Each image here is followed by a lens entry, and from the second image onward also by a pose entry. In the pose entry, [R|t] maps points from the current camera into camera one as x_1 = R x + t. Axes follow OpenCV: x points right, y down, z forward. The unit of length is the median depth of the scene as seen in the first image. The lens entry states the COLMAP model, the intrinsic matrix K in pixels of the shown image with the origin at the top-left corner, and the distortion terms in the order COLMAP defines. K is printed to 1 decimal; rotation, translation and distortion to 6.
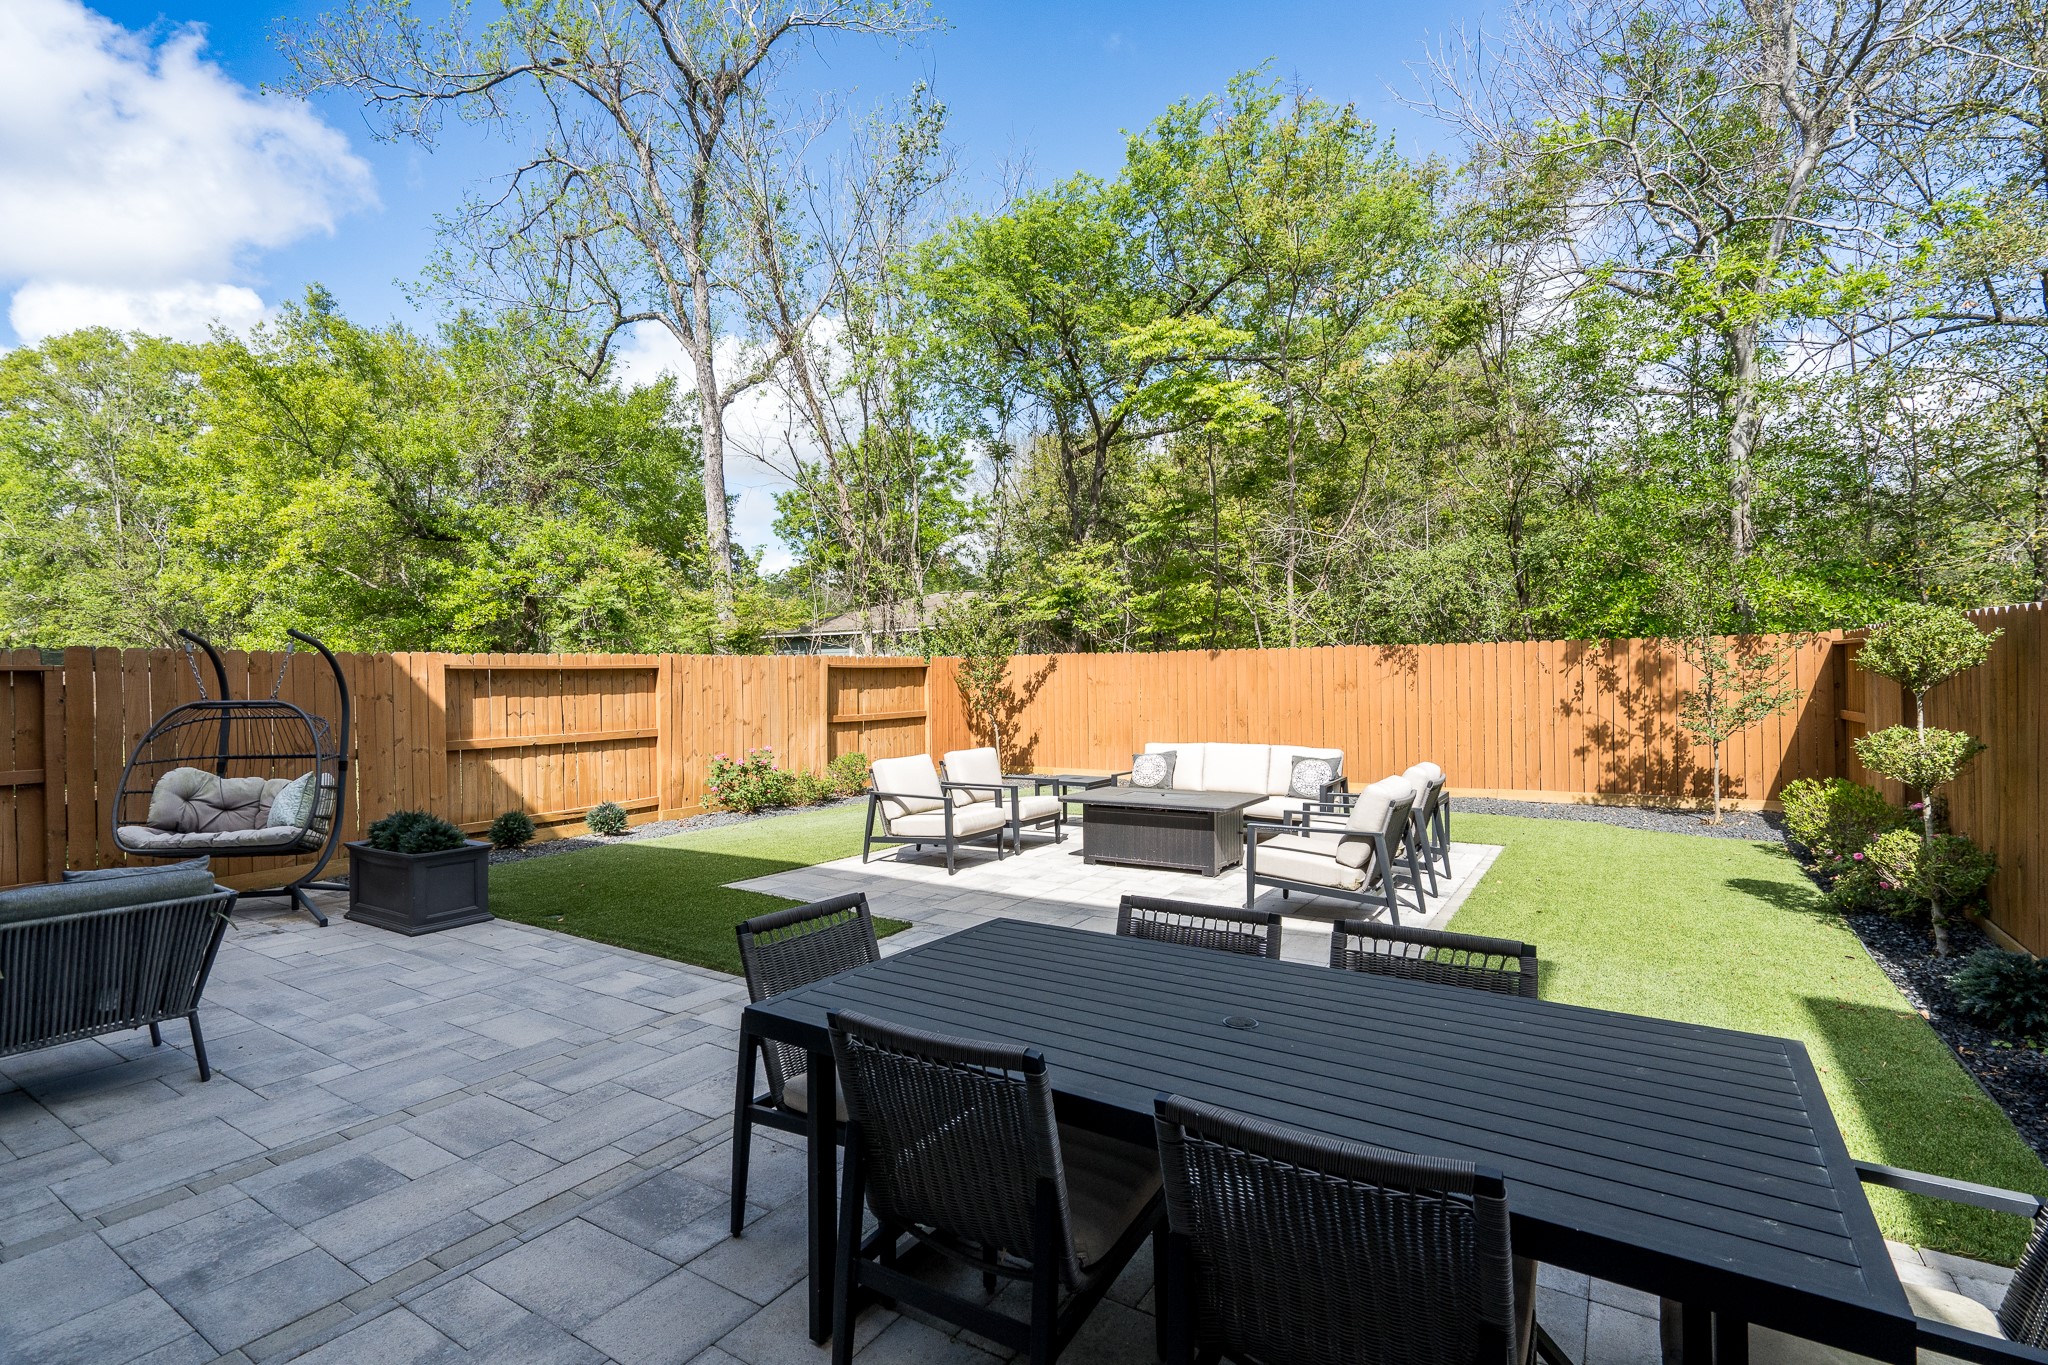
lens RADIAL K [[939.0, 0, 1058.1], [0, 939.0, 672.2], [0, 0, 1]] dist [-0.014020, 0.007528]
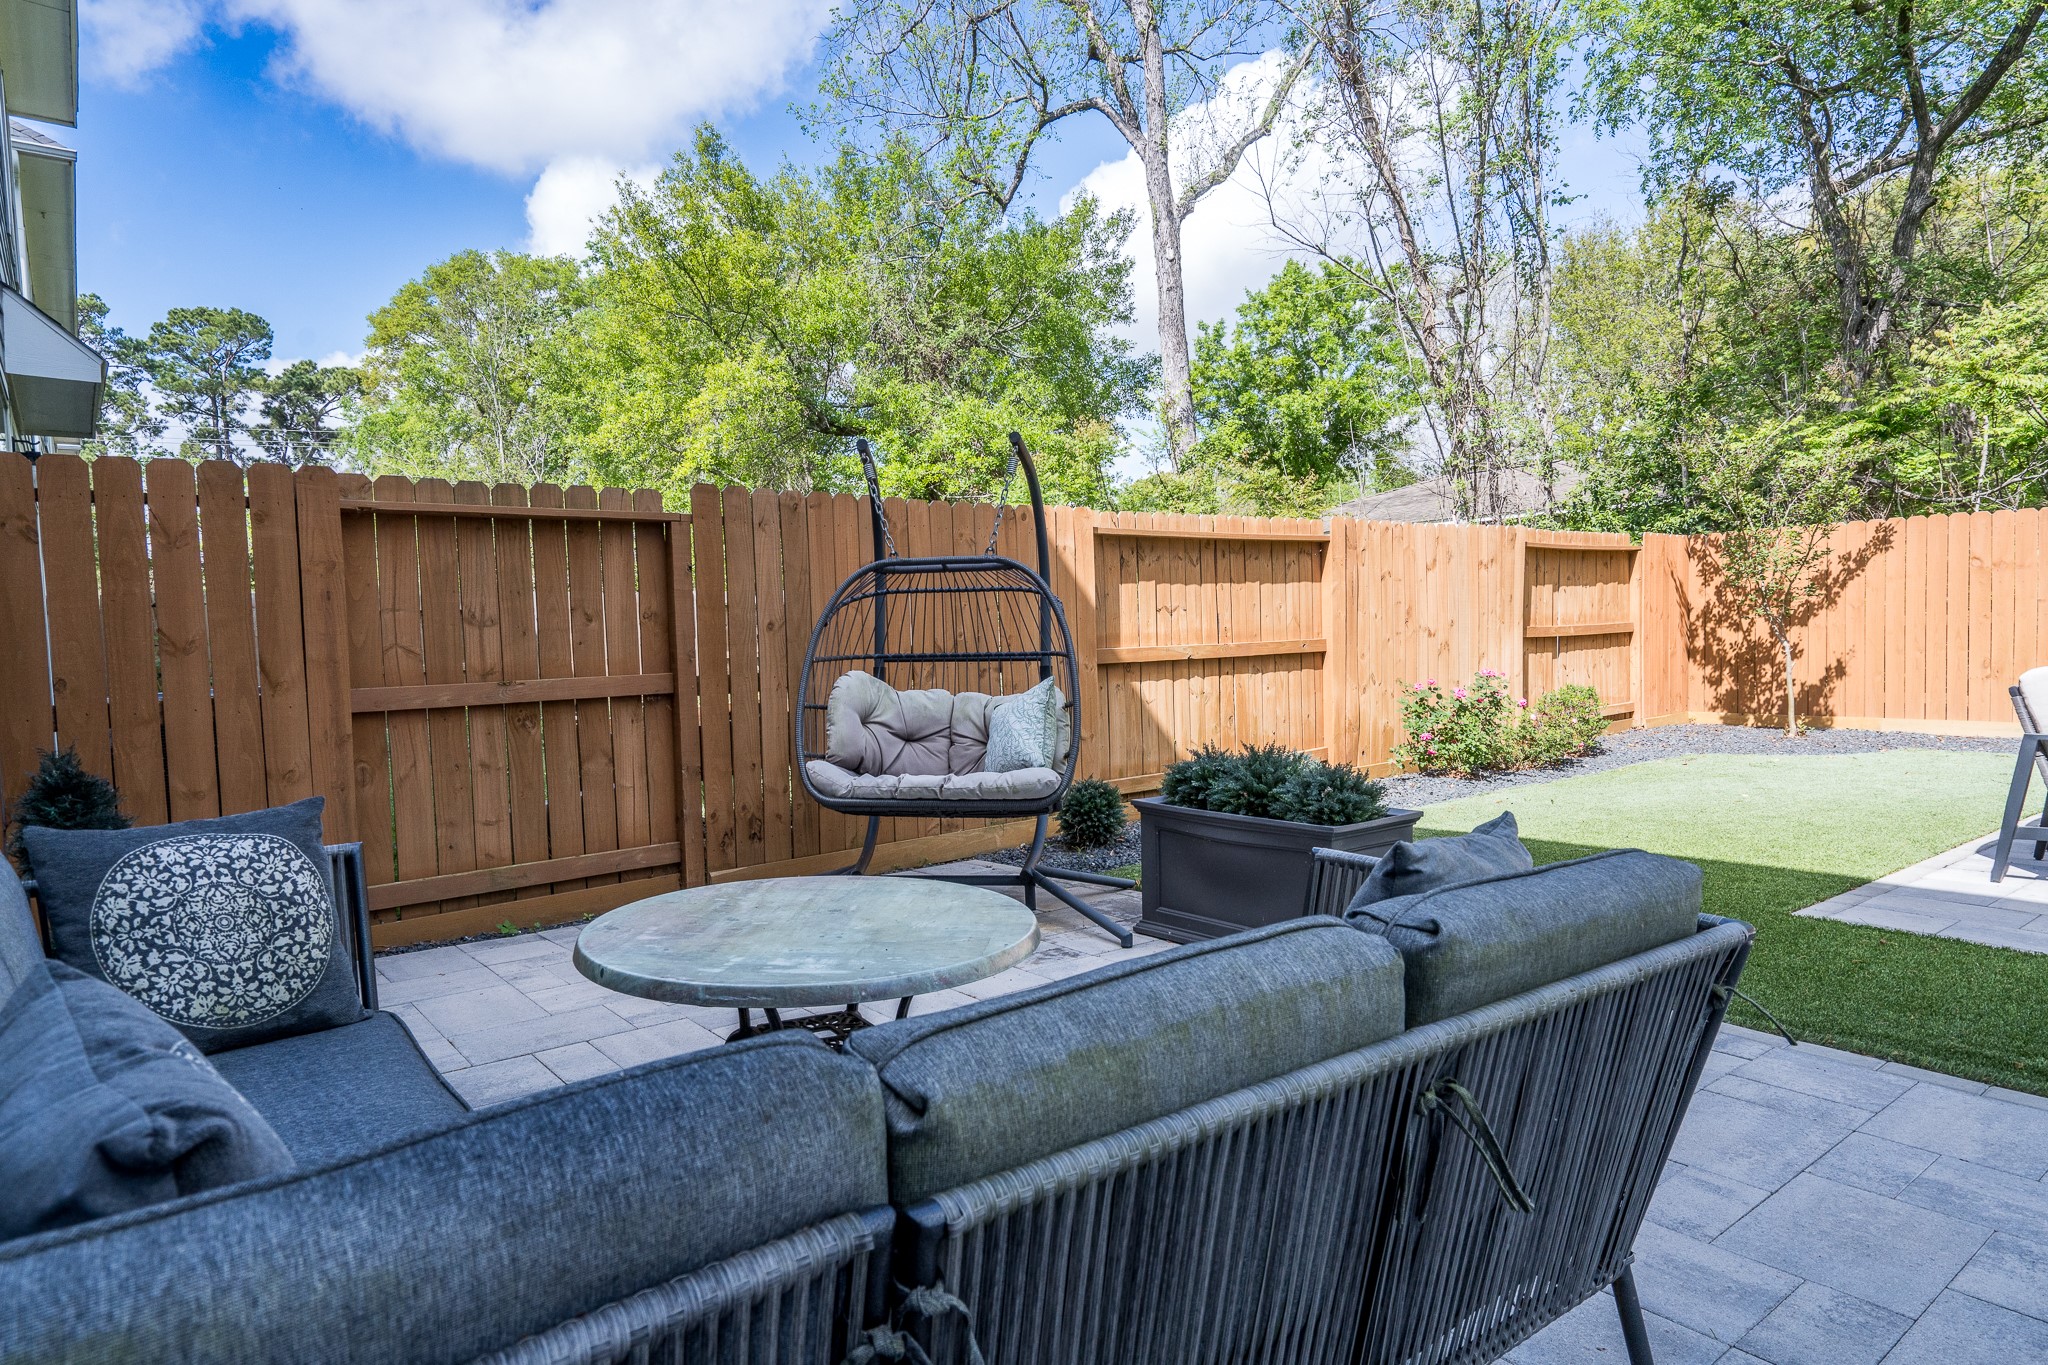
lens RADIAL K [[1189.6, 0, 1003.3], [0, 1189.6, 675.9], [0, 0, 1]] dist [0.011918, -0.000367]
pose [[0.933306, -0.001379, -0.359079, -0.234001], [0.019572, 0.998701, 0.047035, 0.029355], [0.358547, -0.050926, 0.932121, 0.123418]]
